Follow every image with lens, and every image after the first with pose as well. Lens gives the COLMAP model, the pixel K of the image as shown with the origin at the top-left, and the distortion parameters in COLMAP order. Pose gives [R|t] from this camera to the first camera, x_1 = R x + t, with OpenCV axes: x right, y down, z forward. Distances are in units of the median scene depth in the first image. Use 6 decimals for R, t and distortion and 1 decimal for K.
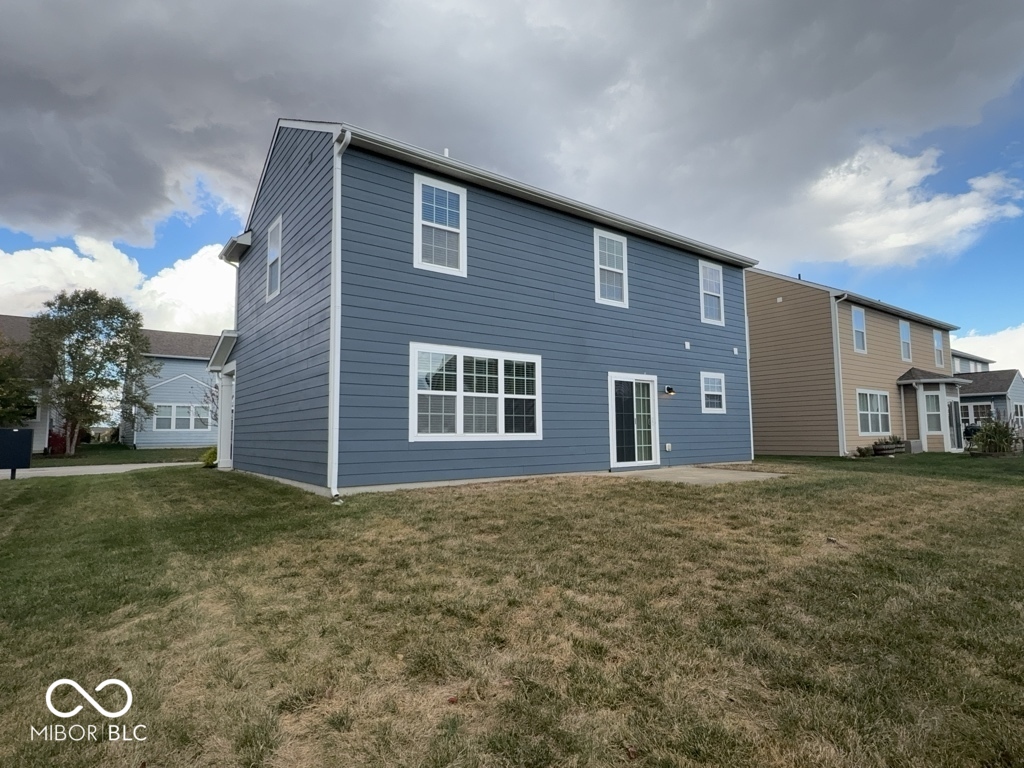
lens RADIAL K [[560.6, 0, 511.7], [0, 560.6, 385.9], [0, 0, 1]] dist [0.000089, -0.000184]
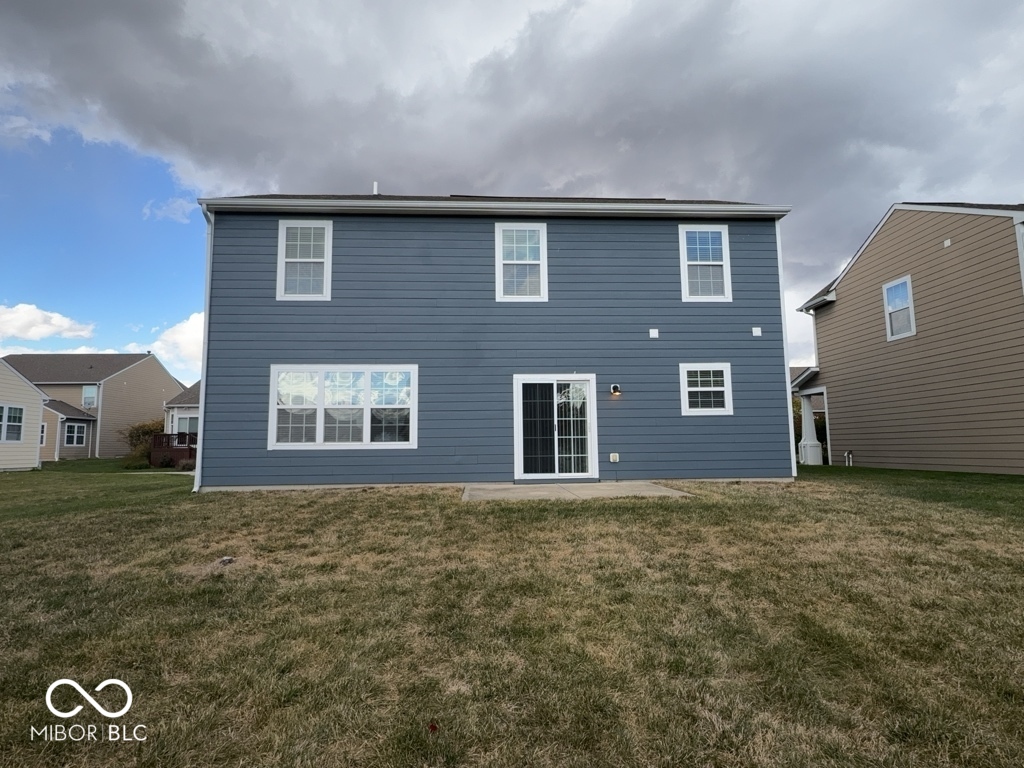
lens RADIAL K [[560.6, 0, 512.6], [0, 560.6, 382.5], [0, 0, 1]] dist [0.000089, -0.000184]
pose [[0.830292, -0.062046, -0.553864, 0.680934], [0.051526, 0.998073, -0.034566, 0.019688], [0.554942, 0.000161, 0.831889, 0.235869]]
